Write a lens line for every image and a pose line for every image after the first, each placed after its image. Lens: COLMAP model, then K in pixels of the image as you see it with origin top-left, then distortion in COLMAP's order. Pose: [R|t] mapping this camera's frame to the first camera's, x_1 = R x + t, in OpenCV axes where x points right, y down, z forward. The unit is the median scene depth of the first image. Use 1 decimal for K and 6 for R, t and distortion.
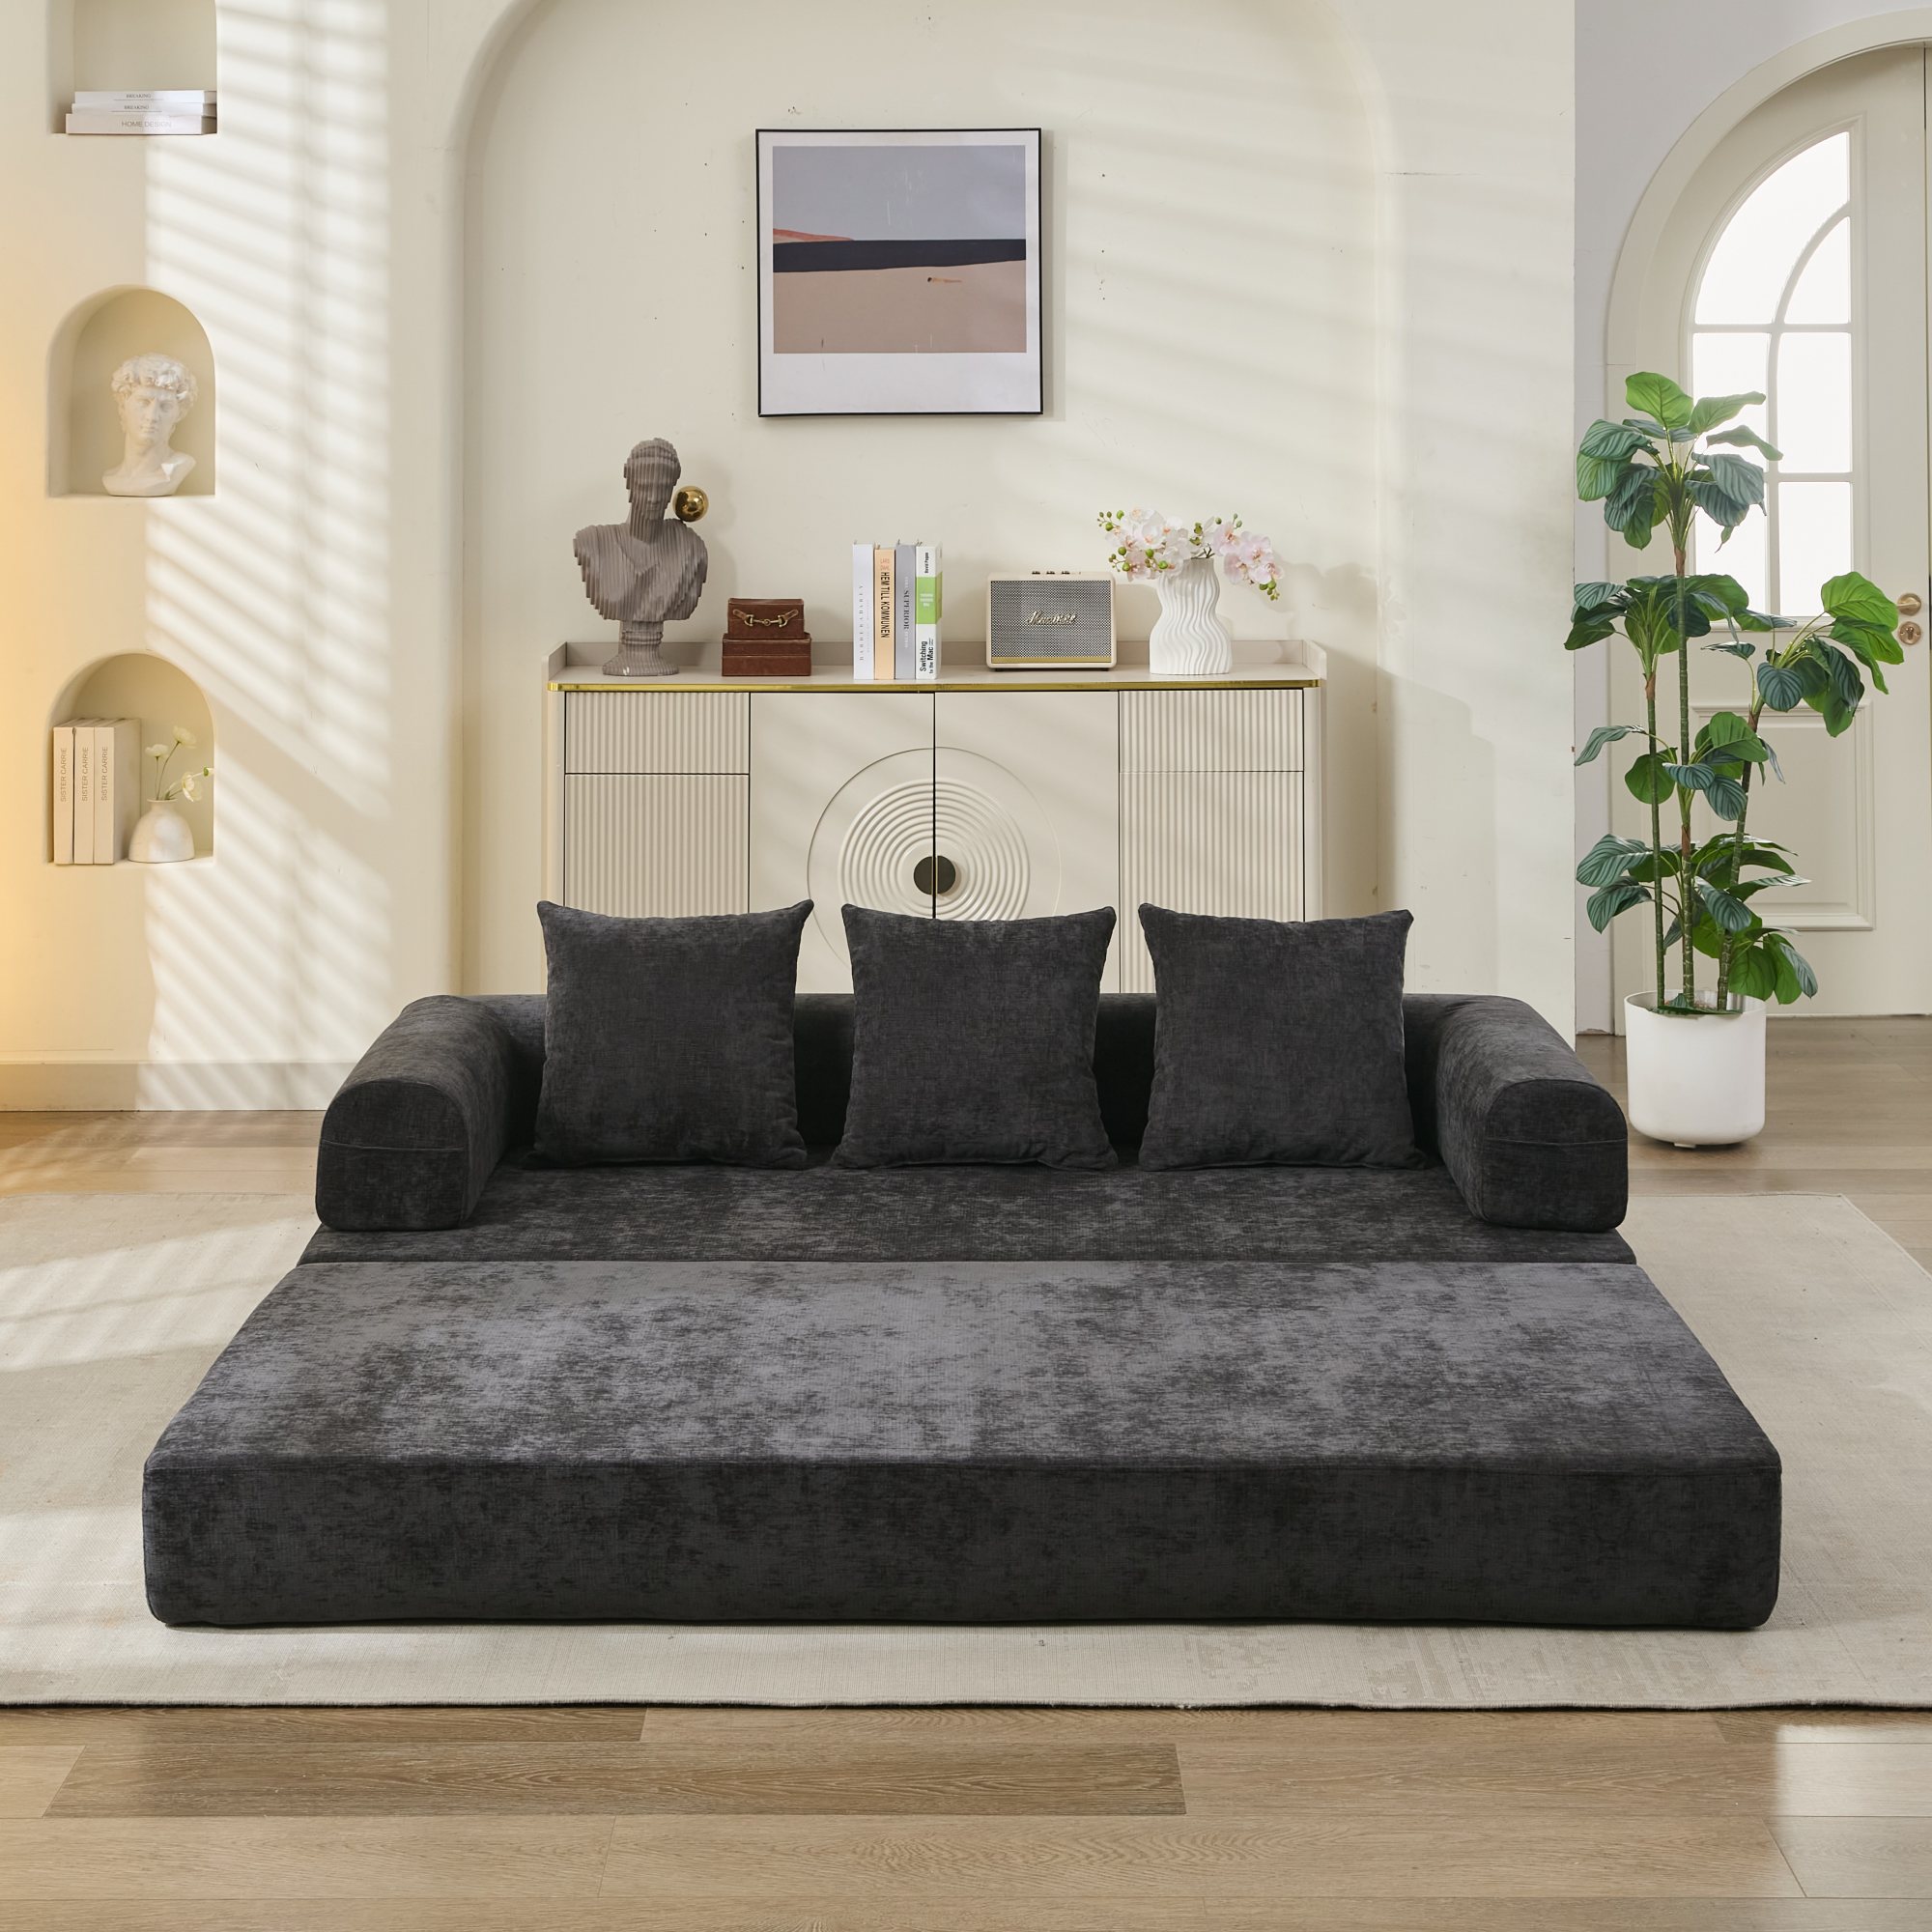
lens RADIAL K [[3538.1, 0, 956.7], [0, 3538.1, 229.1], [0, 0, 1]] dist [0.002250, 0.062702]
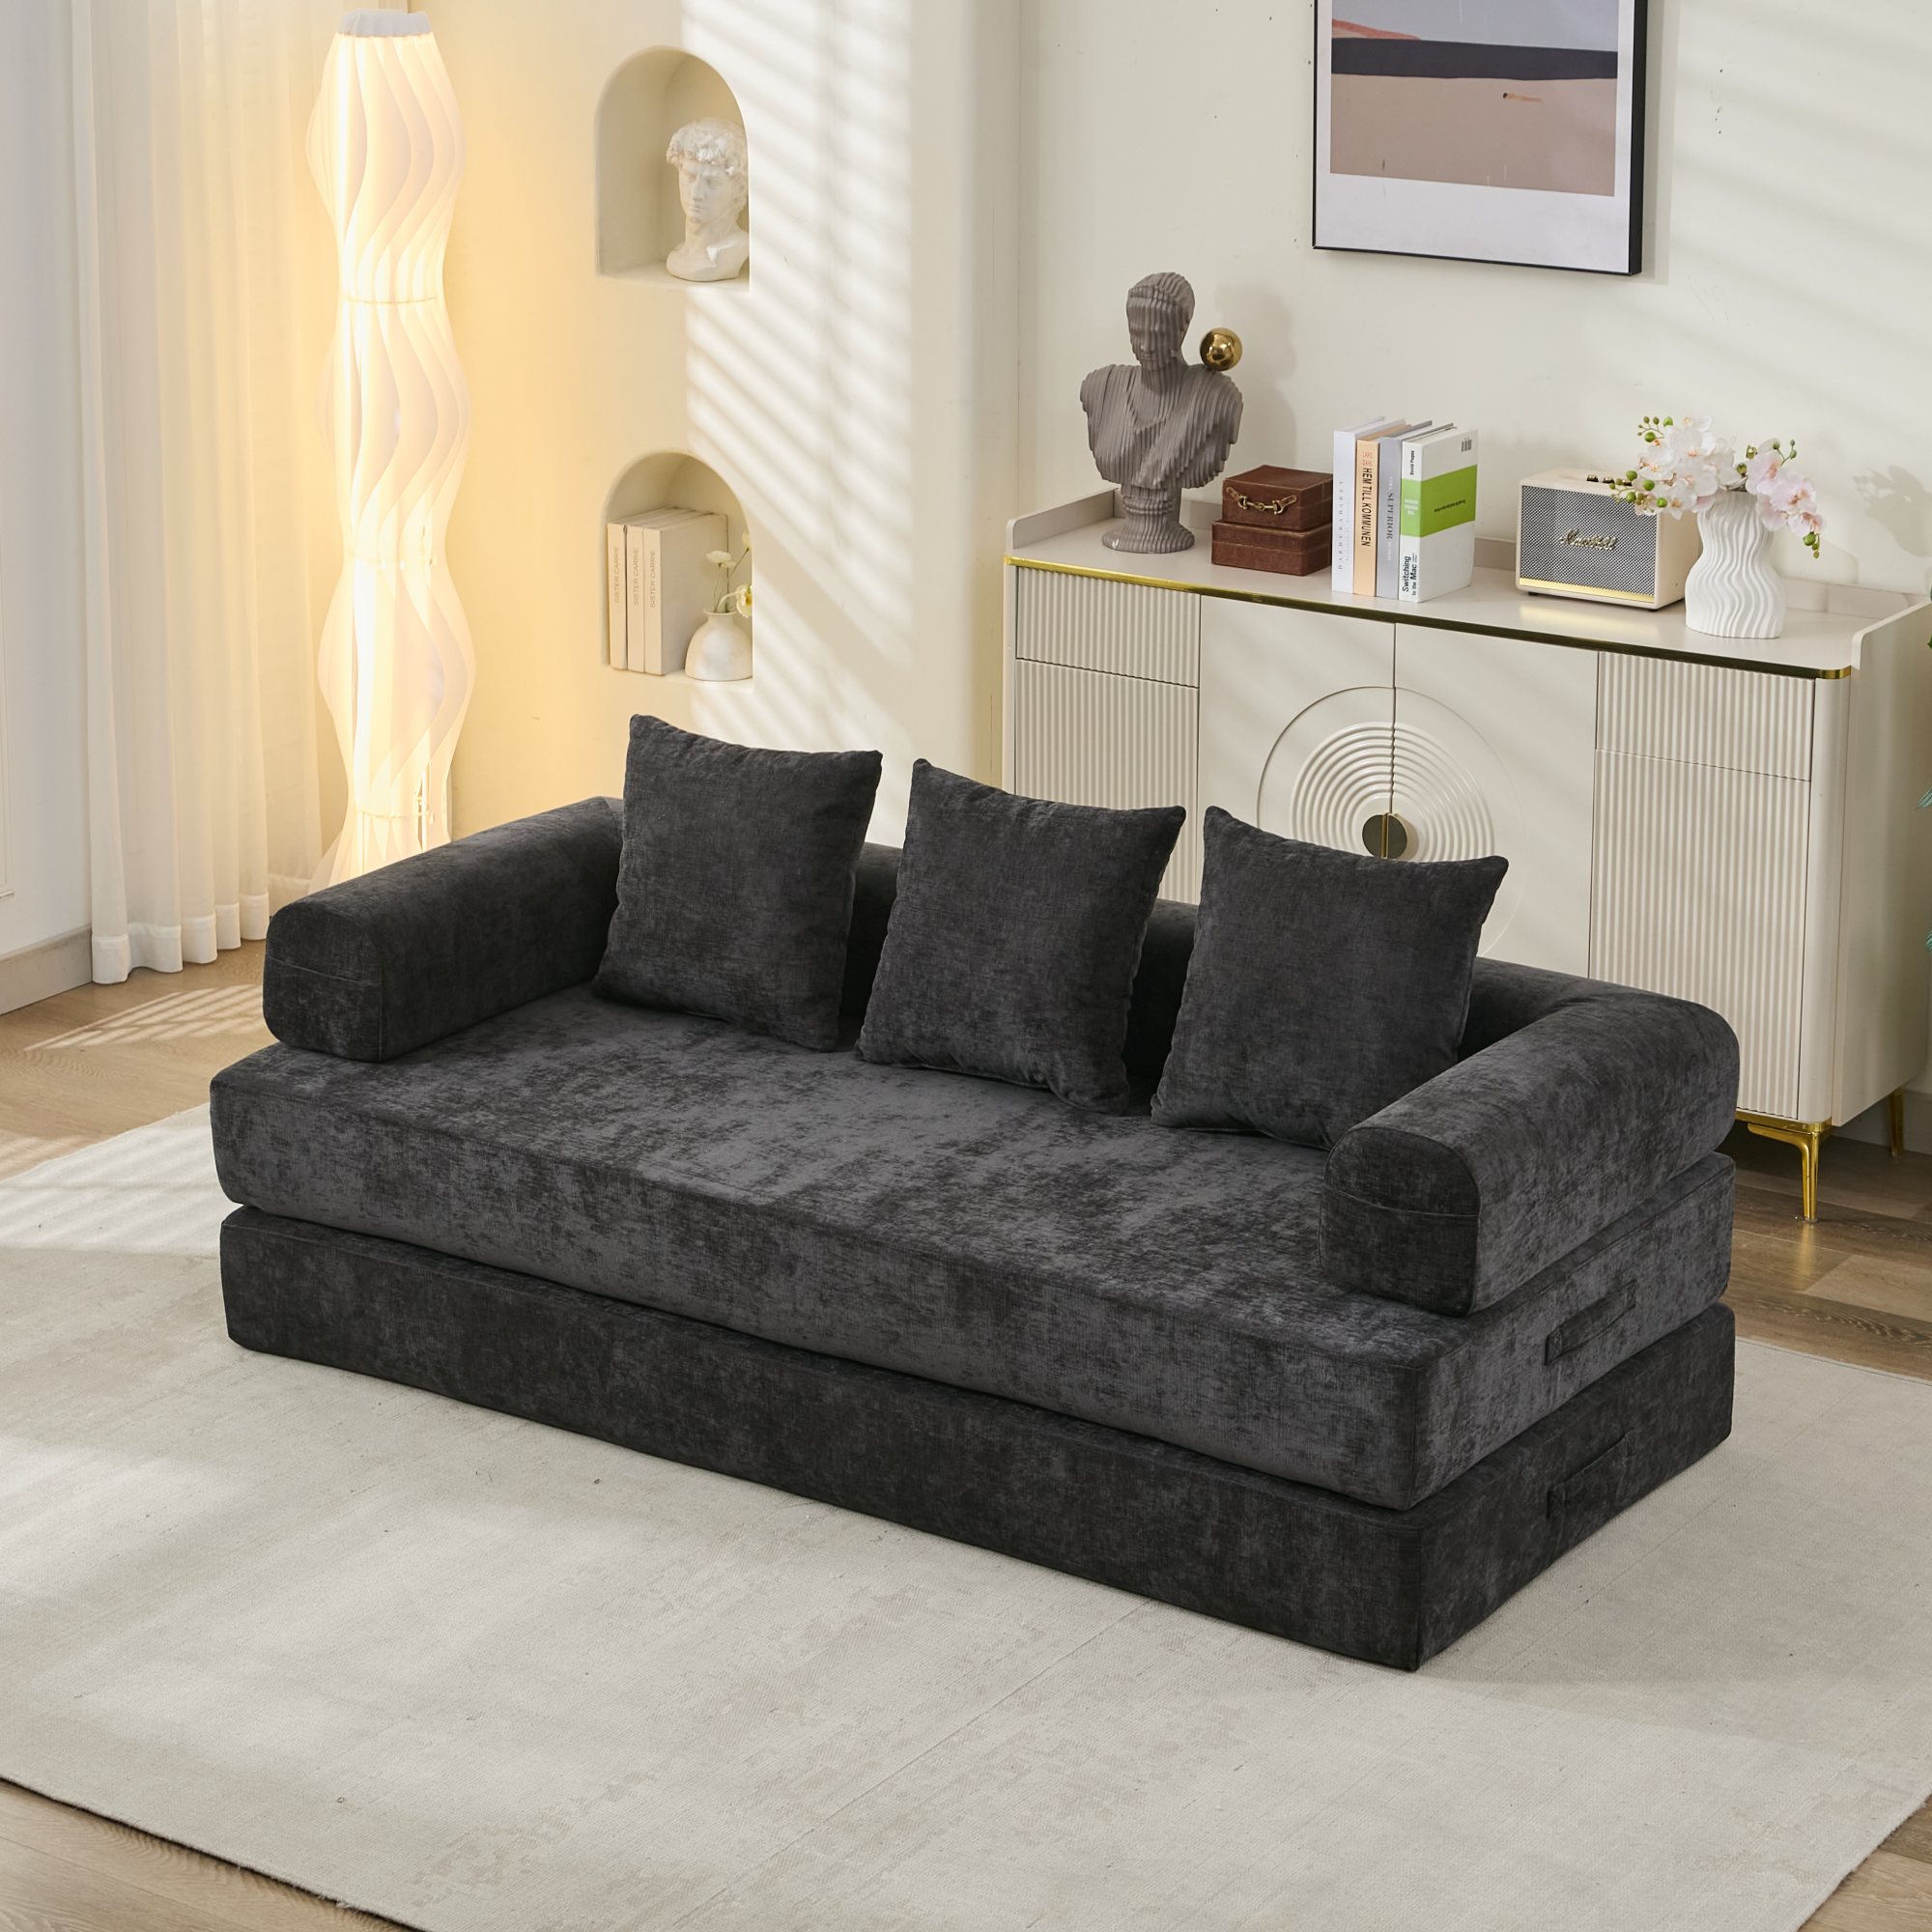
lens RADIAL K [[4680.8, 0, 969.3], [0, 4680.8, 546.0], [0, 0, 1]] dist [0.048943, -0.038431]
pose [[0.833673, 0.121240, -0.538786, 0.496758], [0.012225, 0.971314, 0.237486, -0.146241], [0.552124, -0.204572, 0.808276, 0.070984]]
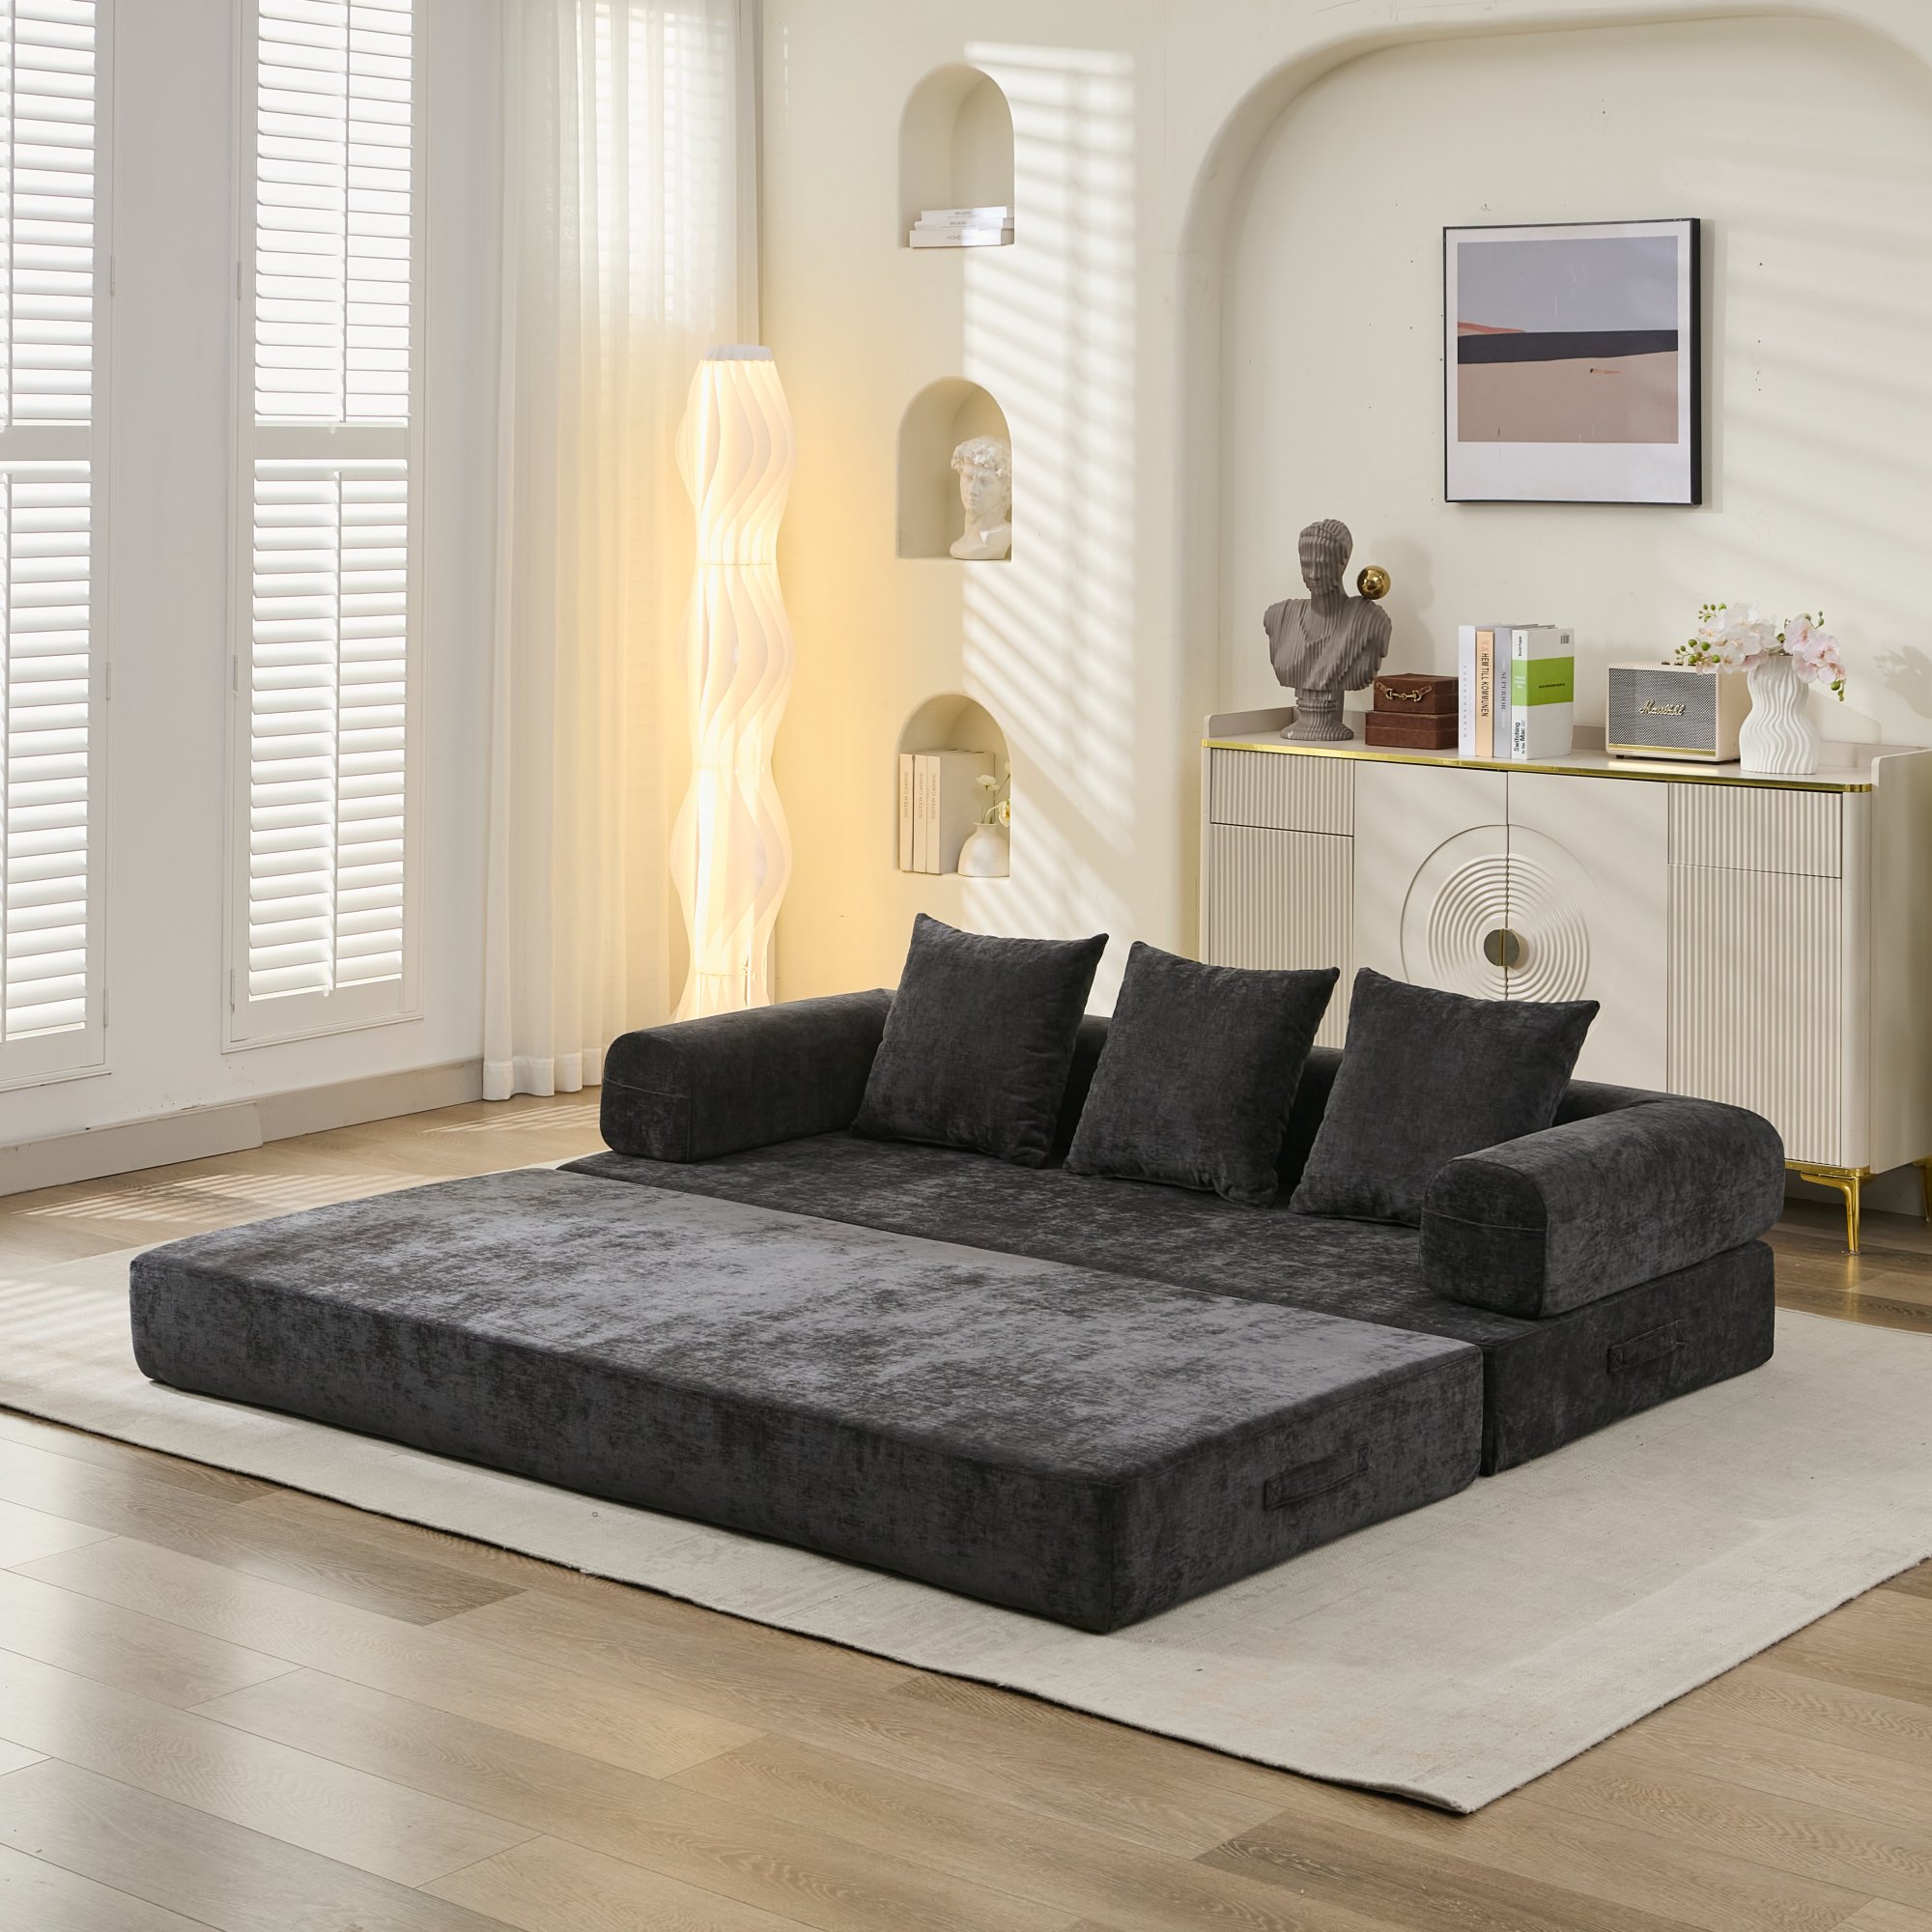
lens RADIAL K [[3645.1, 0, 978.3], [0, 3645.1, 399.6], [0, 0, 1]] dist [0.020508, 0.017930]
pose [[0.783861, 0.003002, -0.620930, 0.534013], [0.010609, 0.999778, 0.018226, 0.001821], [0.620846, -0.020874, 0.783654, 0.075186]]
